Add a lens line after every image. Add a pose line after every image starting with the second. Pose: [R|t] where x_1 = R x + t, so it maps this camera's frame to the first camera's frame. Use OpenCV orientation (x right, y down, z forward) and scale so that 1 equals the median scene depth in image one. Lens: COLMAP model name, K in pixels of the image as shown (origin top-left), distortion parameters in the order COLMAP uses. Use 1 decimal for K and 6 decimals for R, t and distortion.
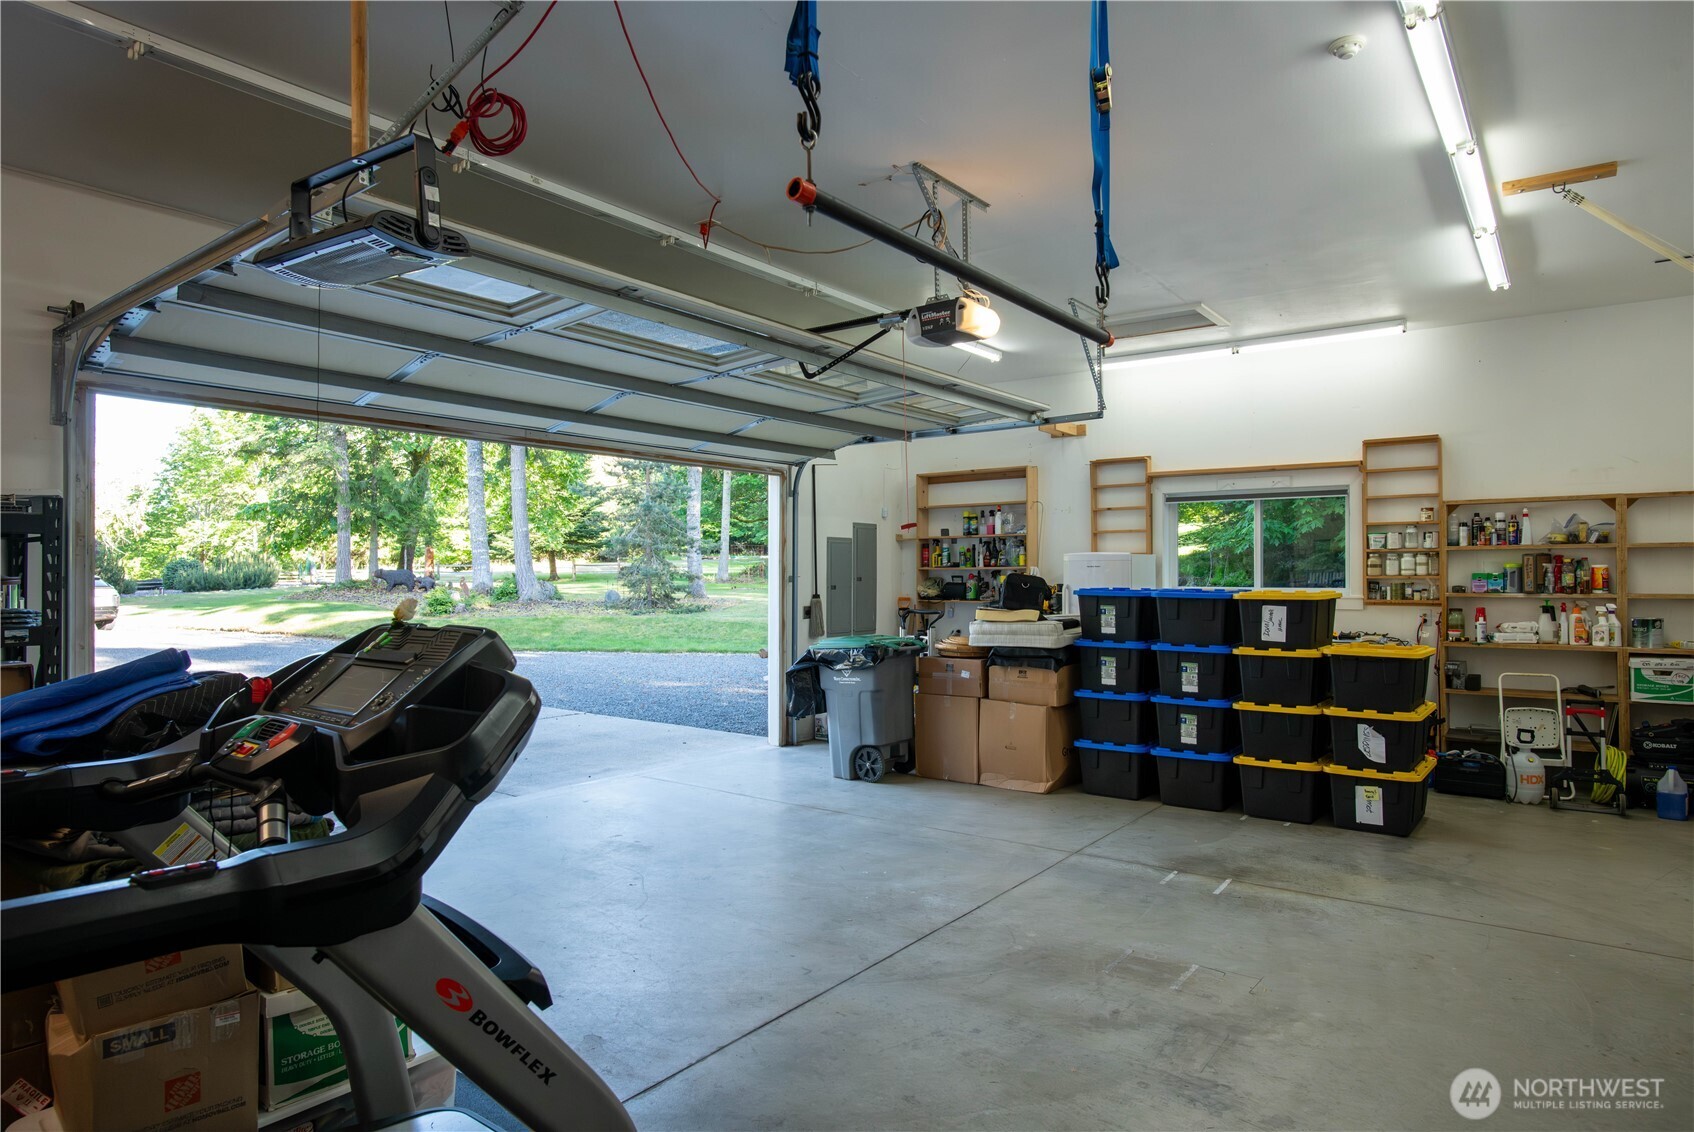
lens RADIAL K [[990.9, 0, 849.7], [0, 990.9, 562.3], [0, 0, 1]] dist [-0.009203, 0.001432]
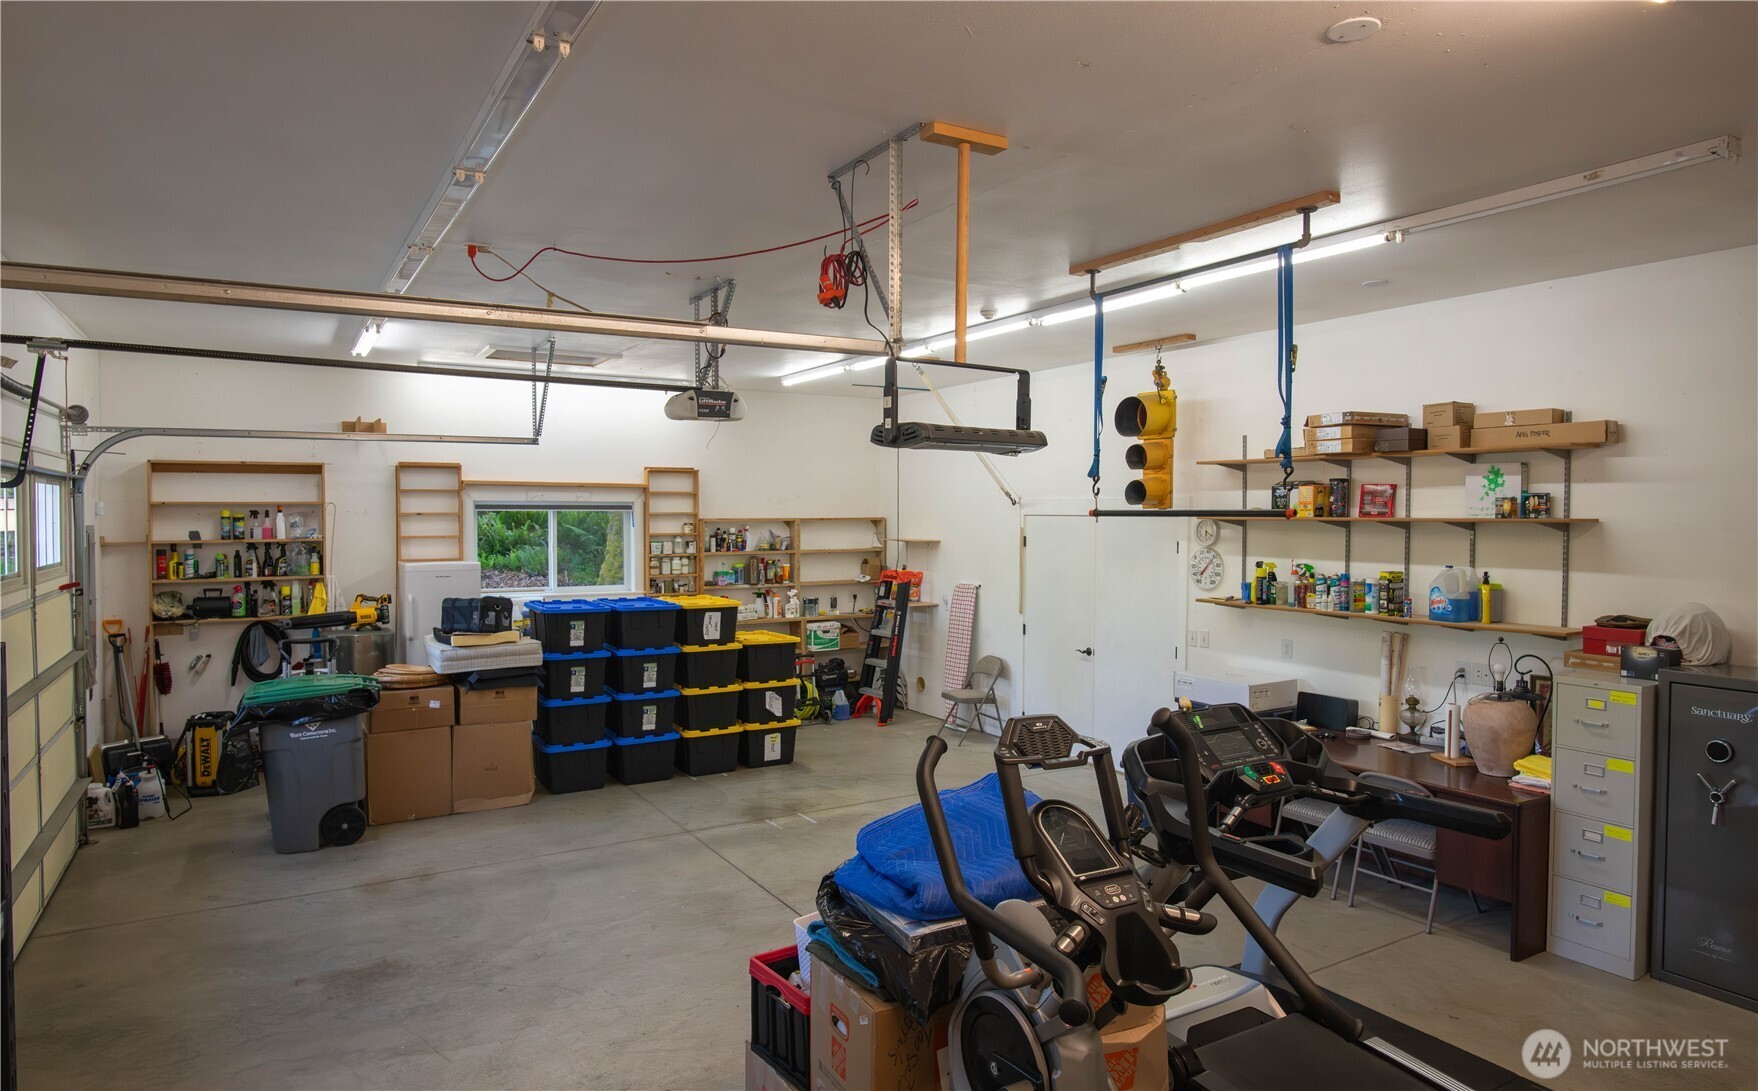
lens RADIAL K [[1077.0, 0, 887.8], [0, 1077.0, 546.1], [0, 0, 1]] dist [-0.005850, -0.000617]
pose [[0.381374, -0.029562, 0.923948, -0.708296], [-0.013051, 0.999217, 0.037358, -0.088606], [-0.924329, -0.026306, 0.380690, 0.215957]]
